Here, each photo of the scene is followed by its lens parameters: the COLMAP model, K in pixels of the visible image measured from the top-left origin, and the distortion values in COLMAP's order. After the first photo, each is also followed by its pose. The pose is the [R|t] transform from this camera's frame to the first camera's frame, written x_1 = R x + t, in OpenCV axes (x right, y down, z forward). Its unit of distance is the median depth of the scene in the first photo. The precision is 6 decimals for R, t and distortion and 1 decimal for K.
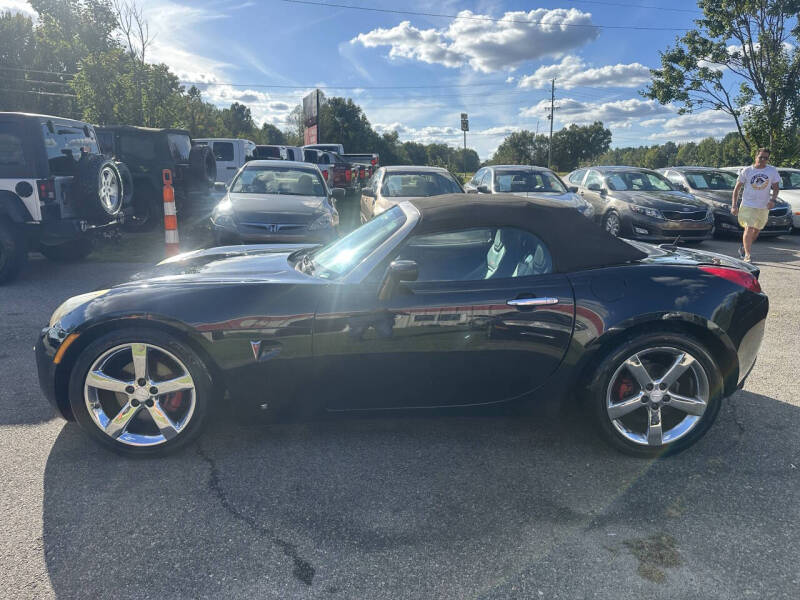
lens RADIAL K [[535.1, 0, 411.9], [0, 535.1, 302.4], [0, 0, 1]] dist [0.058663, -0.079420]
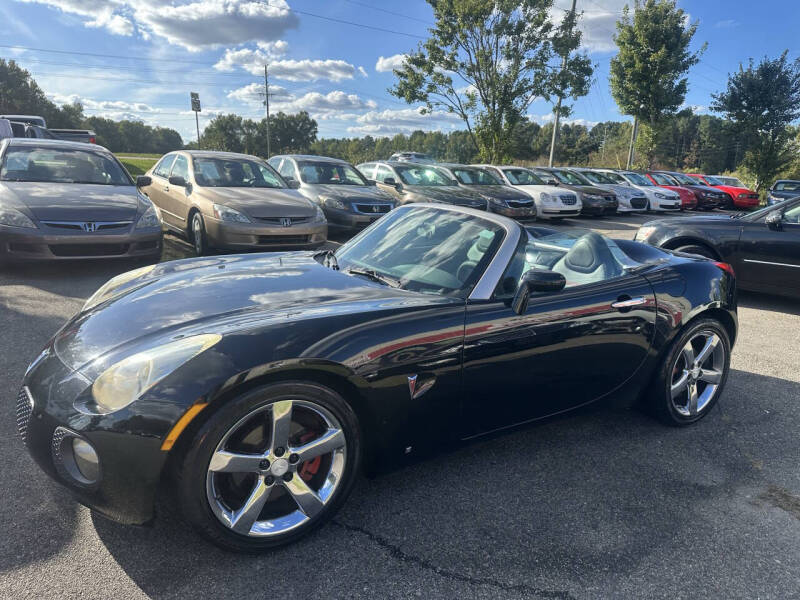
lens RADIAL K [[541.7, 0, 400.0], [0, 541.7, 300.0], [0, 0, 1]] dist [0.059389, -0.069741]
pose [[0.887800, -0.081515, 0.452954, -0.297382], [0.074479, 0.996664, 0.033382, -0.033796], [-0.454164, 0.004099, 0.890909, 0.103891]]
